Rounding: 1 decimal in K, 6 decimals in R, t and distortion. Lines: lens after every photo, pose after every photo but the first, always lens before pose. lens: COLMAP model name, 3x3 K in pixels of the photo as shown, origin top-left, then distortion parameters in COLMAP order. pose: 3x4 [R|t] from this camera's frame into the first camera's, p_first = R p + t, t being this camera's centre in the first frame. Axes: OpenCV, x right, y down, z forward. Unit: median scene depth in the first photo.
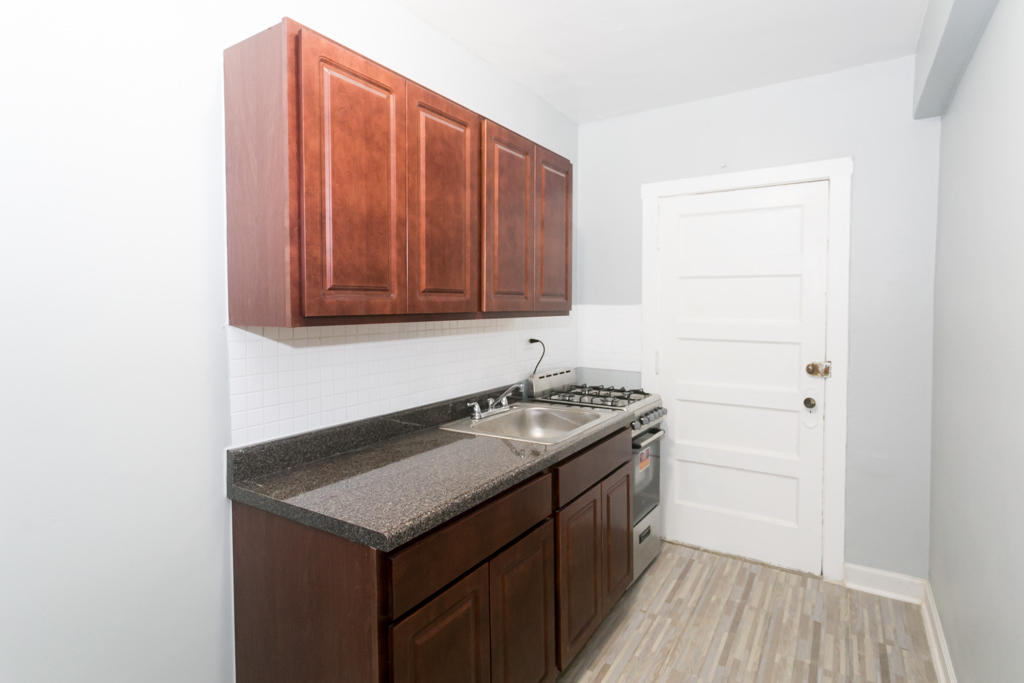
lens RADIAL K [[527.1, 0, 510.7], [0, 527.1, 315.1], [0, 0, 1]] dist [0.001013, 0.001997]
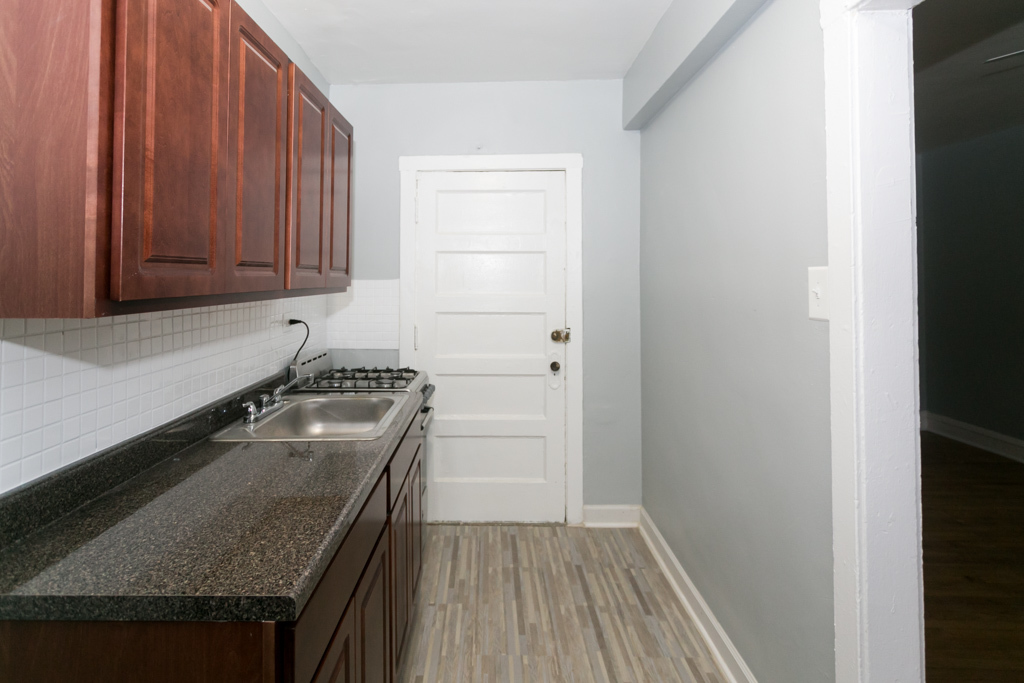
lens RADIAL K [[546.2, 0, 474.9], [0, 546.2, 256.4], [0, 0, 1]] dist [0.000368, 0.001718]
pose [[0.857185, 0.017073, 0.514726, -0.200343], [0.013456, 0.998367, -0.055523, -0.004959], [-0.514833, 0.054520, 0.855555, 0.092702]]
